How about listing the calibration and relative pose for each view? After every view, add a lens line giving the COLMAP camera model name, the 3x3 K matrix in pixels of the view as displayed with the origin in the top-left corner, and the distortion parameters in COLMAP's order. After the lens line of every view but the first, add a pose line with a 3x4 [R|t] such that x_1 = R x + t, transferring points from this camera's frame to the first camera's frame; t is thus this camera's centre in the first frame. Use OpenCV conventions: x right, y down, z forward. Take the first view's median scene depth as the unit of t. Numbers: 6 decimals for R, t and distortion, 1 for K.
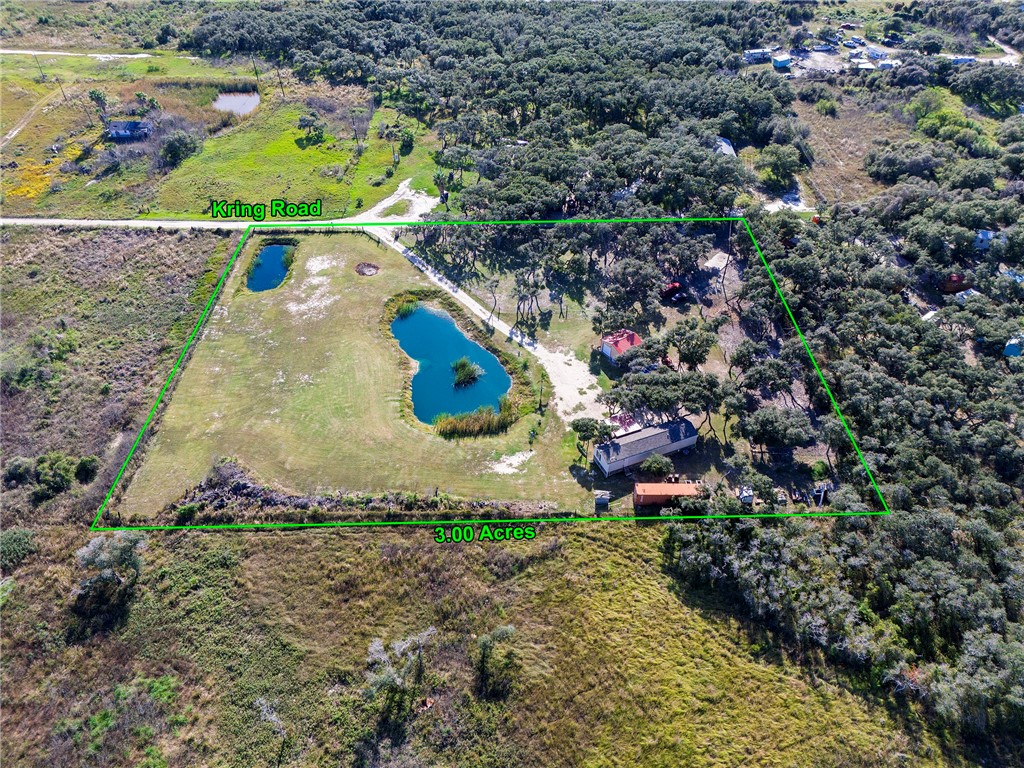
lens RADIAL K [[749.3, 0, 512.0], [0, 749.3, 384.0], [0, 0, 1]] dist [0.111108, -0.113700]
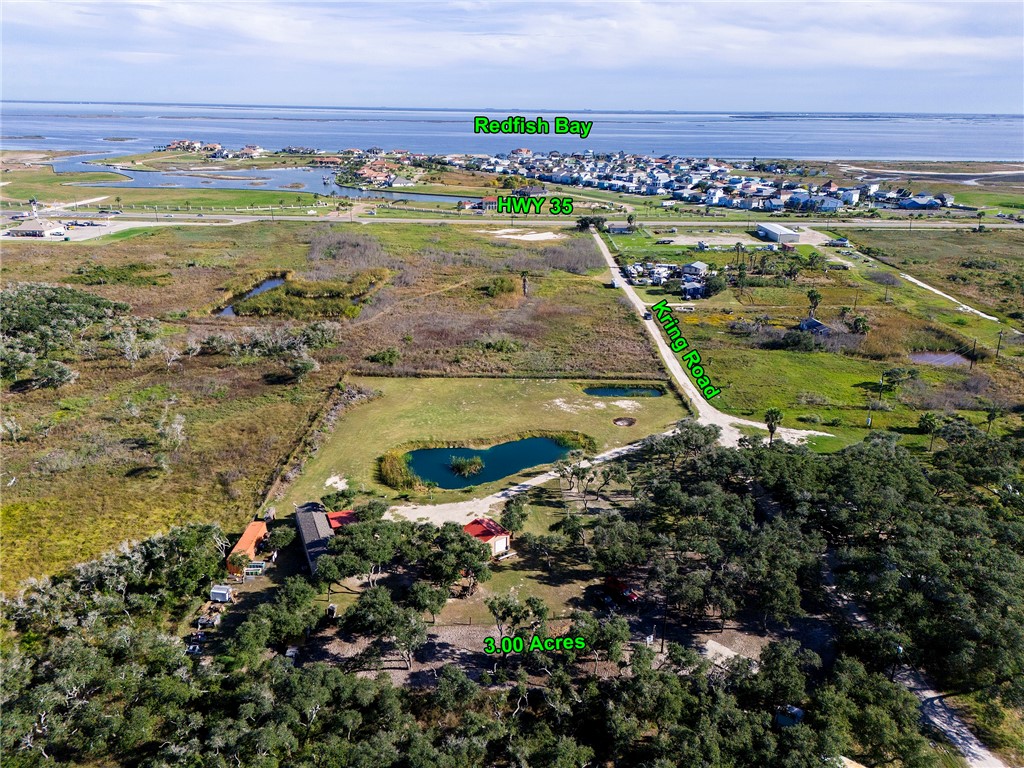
lens RADIAL K [[749.3, 0, 512.0], [0, 749.3, 384.0], [0, 0, 1]] dist [0.111108, -0.113700]
pose [[-0.021042, 0.332393, -0.942906, 0.828040], [-0.668901, 0.696260, 0.260372, -0.383372], [0.743054, 0.636190, 0.207688, 0.698527]]
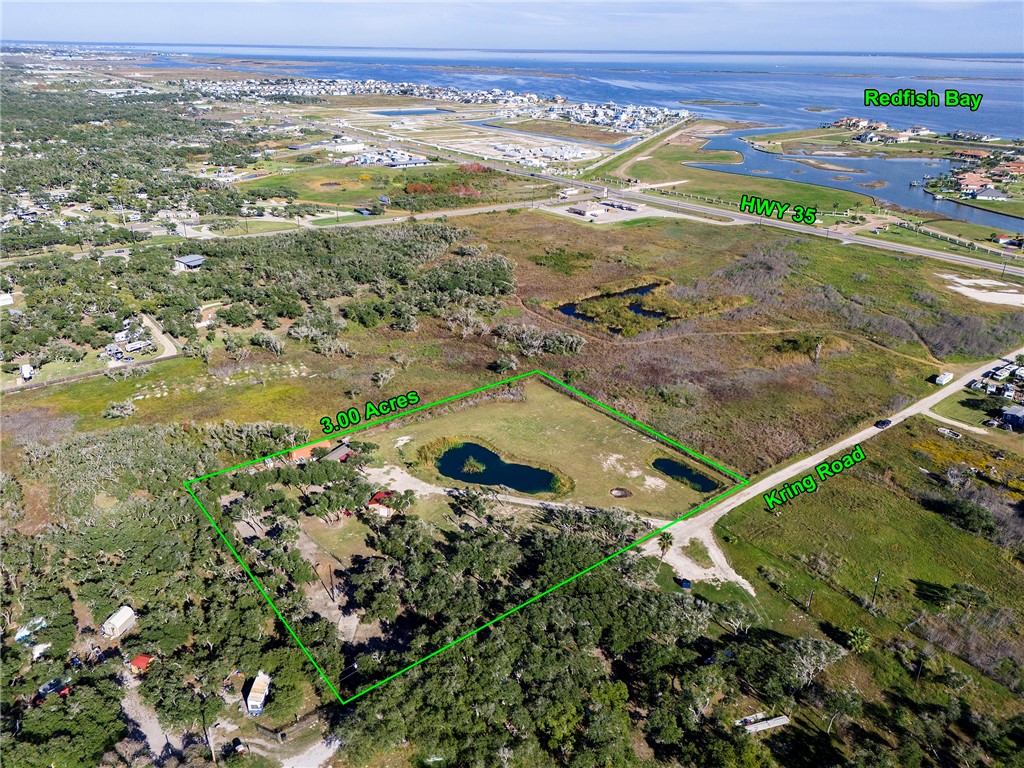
lens RADIAL K [[749.3, 0, 512.0], [0, 749.3, 384.0], [0, 0, 1]] dist [0.111108, -0.113700]
pose [[-0.798659, 0.225397, -0.557979, 0.608849], [-0.413985, 0.467161, 0.781266, -1.172973], [0.436761, 0.854960, -0.279791, 1.209295]]
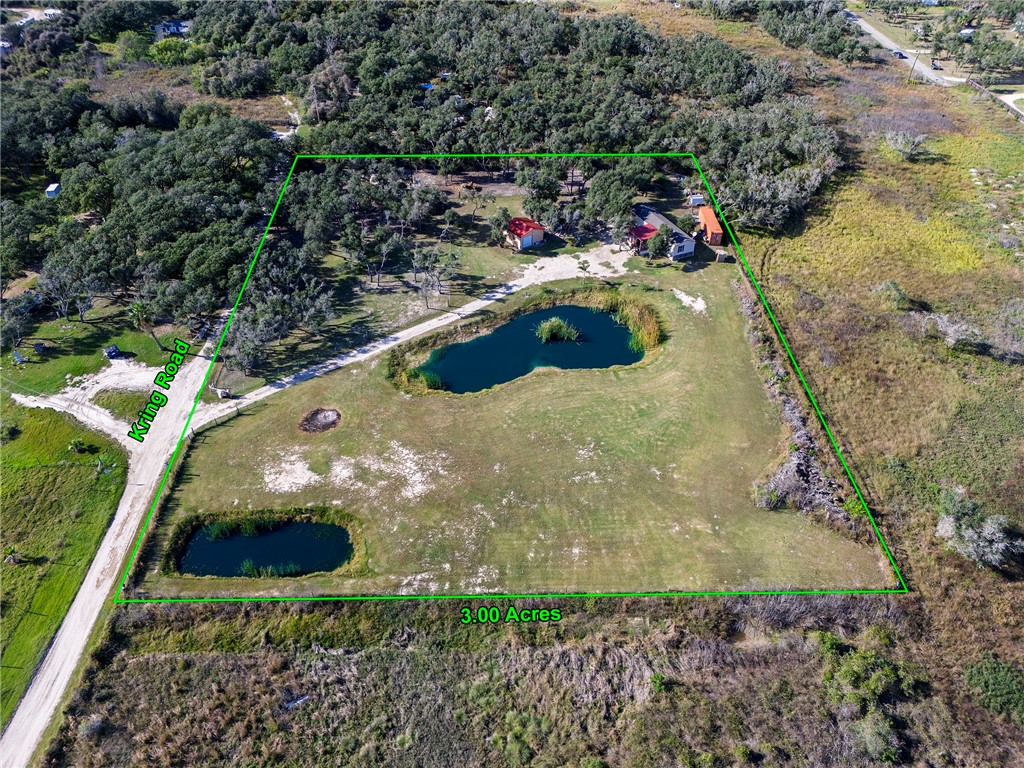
lens RADIAL K [[749.3, 0, 512.0], [0, 749.3, 384.0], [0, 0, 1]] dist [0.111108, -0.113700]
pose [[0.004599, -0.639158, 0.769062, -0.721236], [0.652097, 0.584971, 0.482263, -0.405360], [-0.758122, 0.499285, 0.419483, 0.649511]]
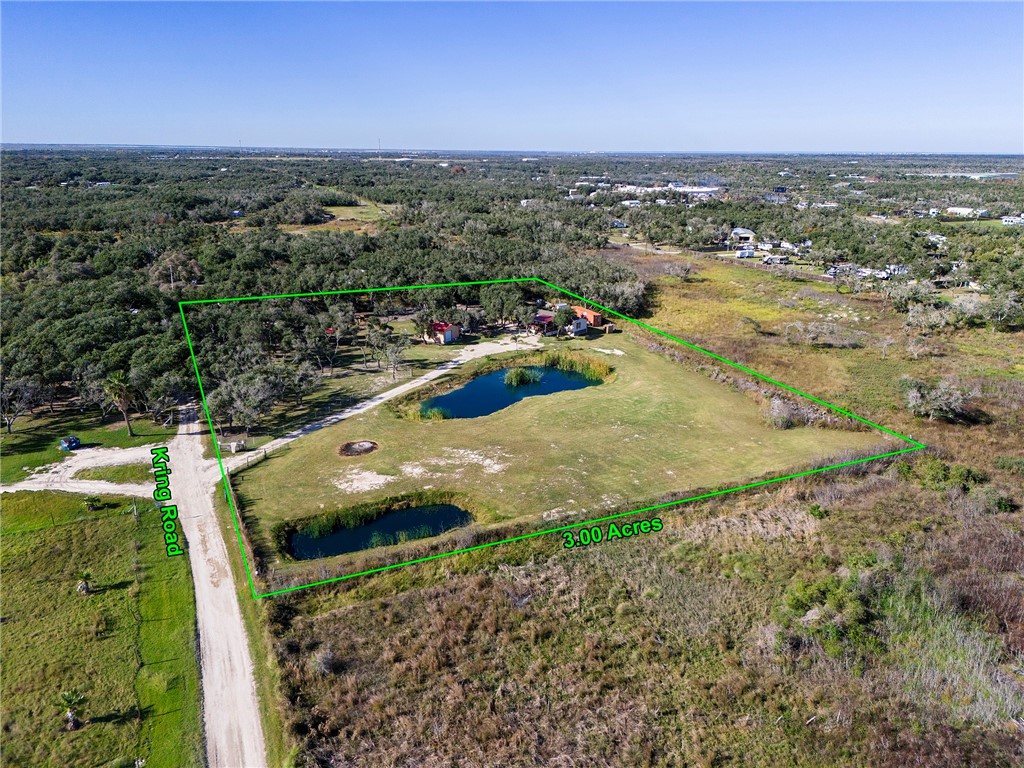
lens RADIAL K [[749.3, 0, 512.0], [0, 749.3, 384.0], [0, 0, 1]] dist [0.111108, -0.113700]
pose [[-0.394260, -0.288801, 0.872441, -0.824154], [0.596036, 0.642236, 0.481948, -0.440479], [-0.699500, 0.710019, -0.081071, 1.009816]]
